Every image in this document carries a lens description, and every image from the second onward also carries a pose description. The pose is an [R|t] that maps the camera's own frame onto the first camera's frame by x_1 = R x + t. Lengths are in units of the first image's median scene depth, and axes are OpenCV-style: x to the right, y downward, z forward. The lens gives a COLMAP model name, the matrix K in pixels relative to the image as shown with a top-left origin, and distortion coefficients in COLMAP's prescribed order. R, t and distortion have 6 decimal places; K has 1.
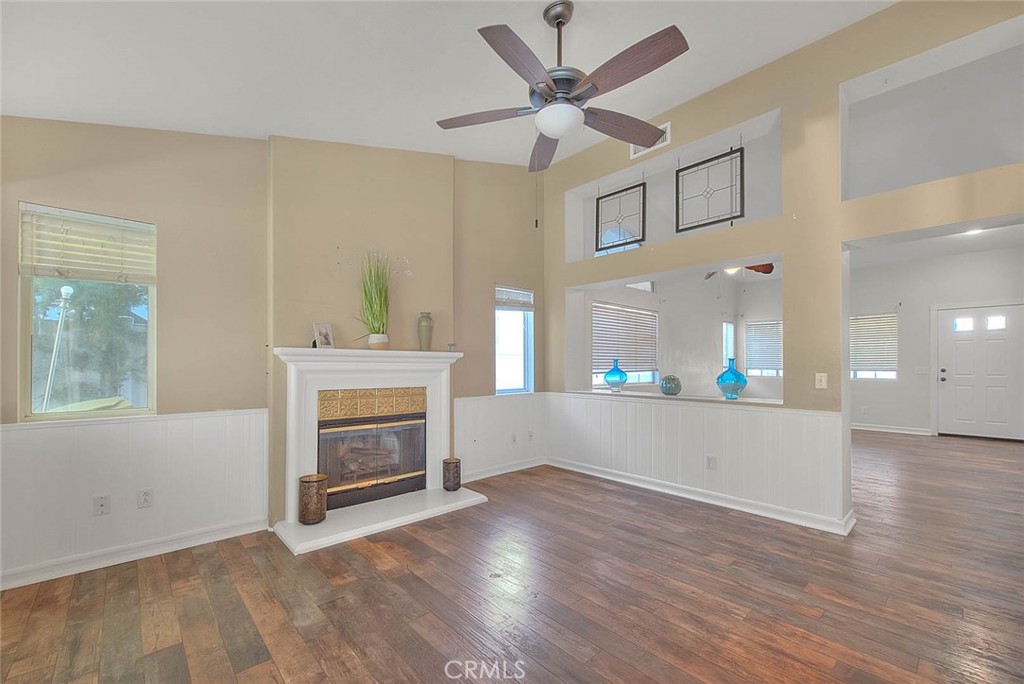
lens RADIAL K [[418.8, 0, 509.1], [0, 418.8, 360.8], [0, 0, 1]] dist [-0.002565, -0.000565]
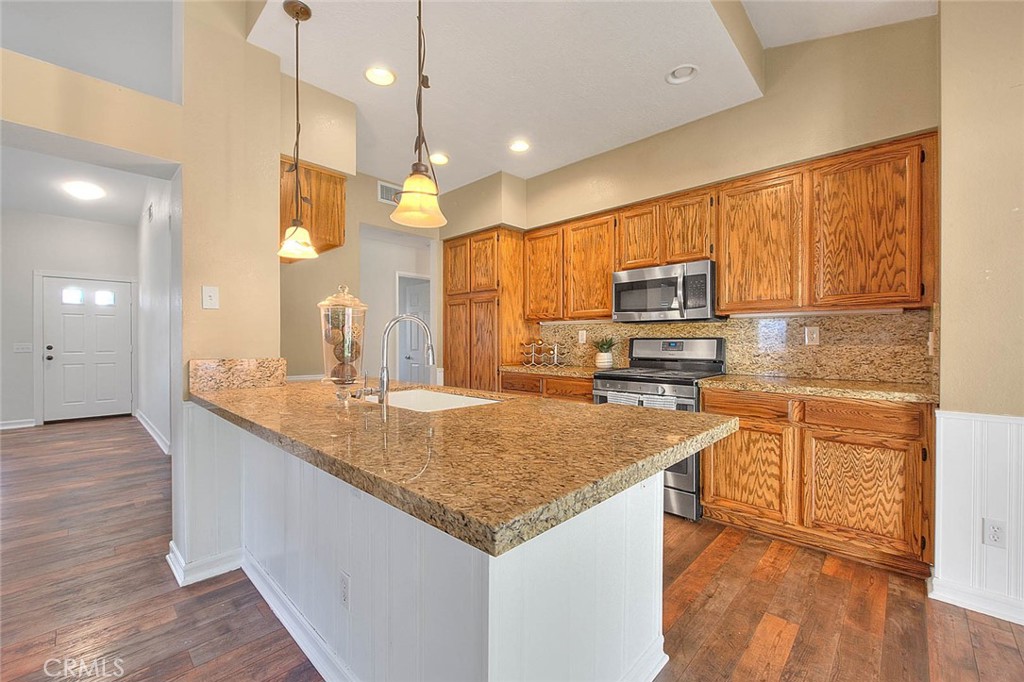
lens RADIAL K [[418.4, 0, 510.6], [0, 418.4, 342.8], [0, 0, 1]] dist [0.001894, -0.004790]
pose [[-0.067059, -0.006041, 0.997731, 0.234338], [-0.006876, 0.999961, 0.005592, 0.003338], [-0.997725, -0.006485, -0.067097, 0.213637]]
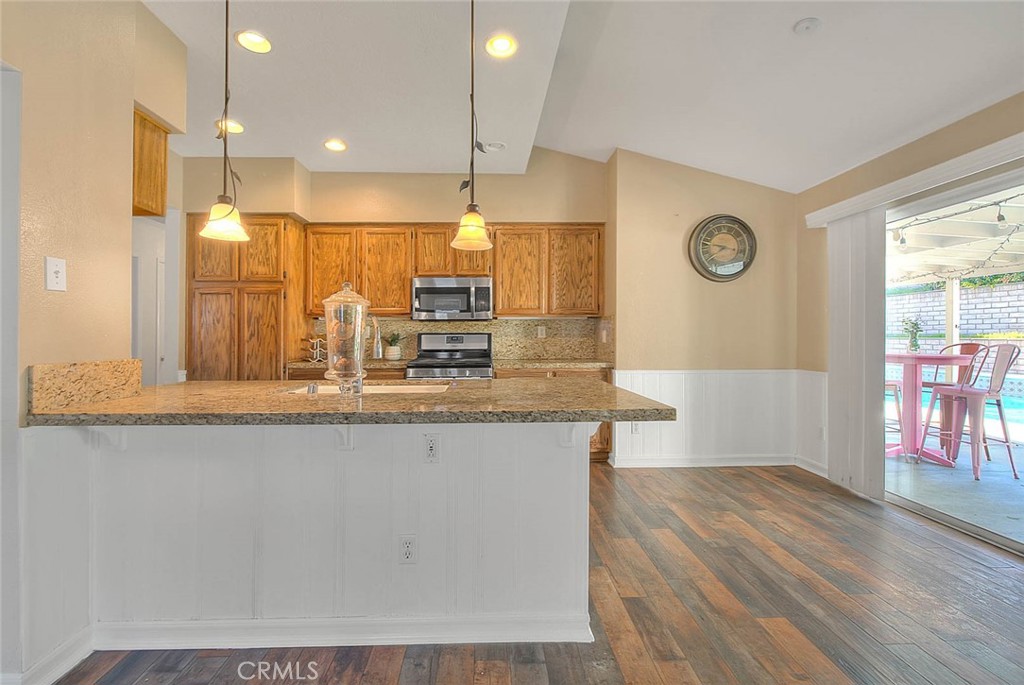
lens RADIAL K [[421.0, 0, 499.4], [0, 421.0, 335.4], [0, 0, 1]] dist [-0.000649, -0.000228]
pose [[-0.753770, 0.001577, 0.657137, 0.255264], [-0.001783, 0.999989, -0.004444, 0.006329], [-0.657136, -0.004521, -0.753758, 0.612785]]
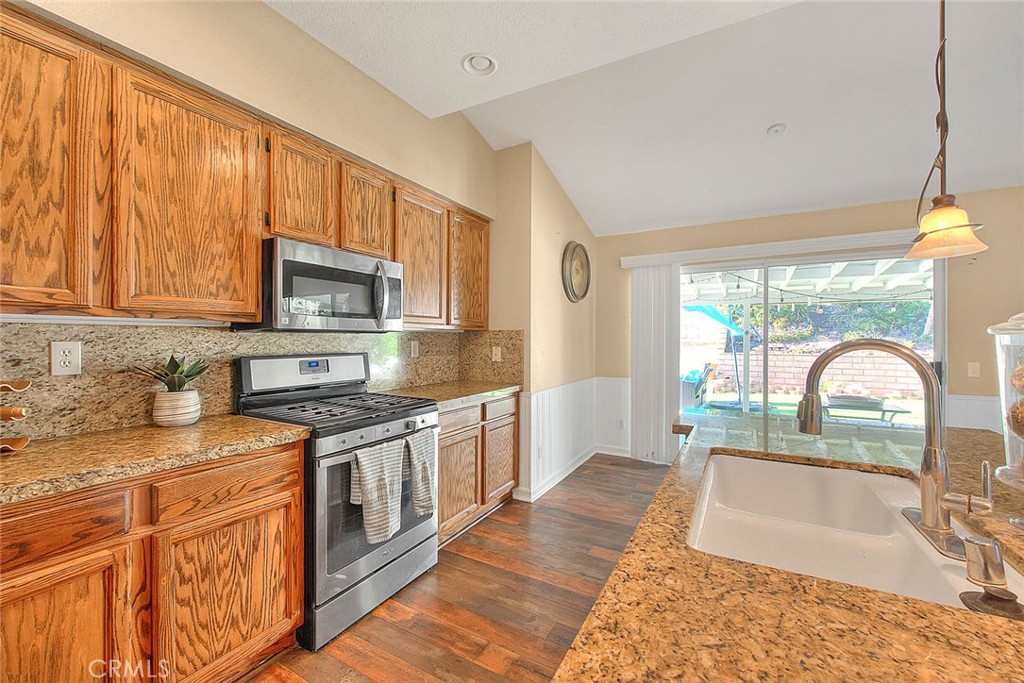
lens RADIAL K [[408.3, 0, 500.3], [0, 408.3, 341.5], [0, 0, 1]] dist [-0.010588, -0.000108]
pose [[-0.953416, -0.001455, -0.301656, 1.053629], [-0.001919, 0.999997, 0.001242, -0.026374], [0.301654, 0.001763, -0.953416, 0.472085]]
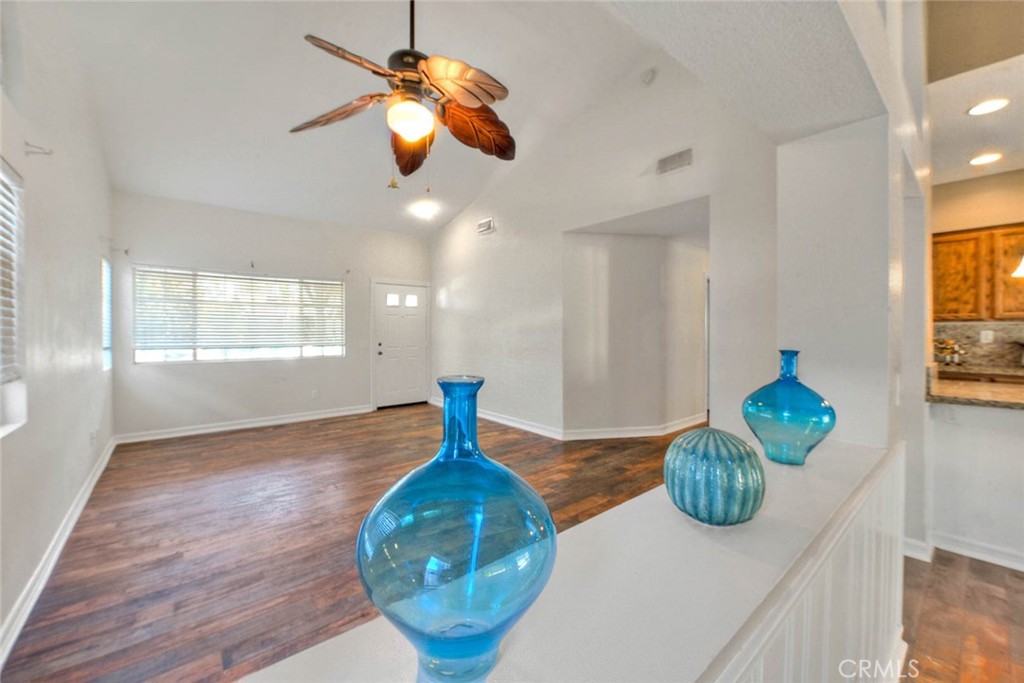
lens RADIAL K [[403.8, 0, 512.1], [0, 403.8, 331.8], [0, 0, 1]] dist [-0.008170, -0.000207]
pose [[0.043461, -0.004255, 0.999046, 0.174267], [-0.002939, 0.999986, 0.004386, -0.022822], [-0.999051, -0.003127, 0.043448, 1.227833]]
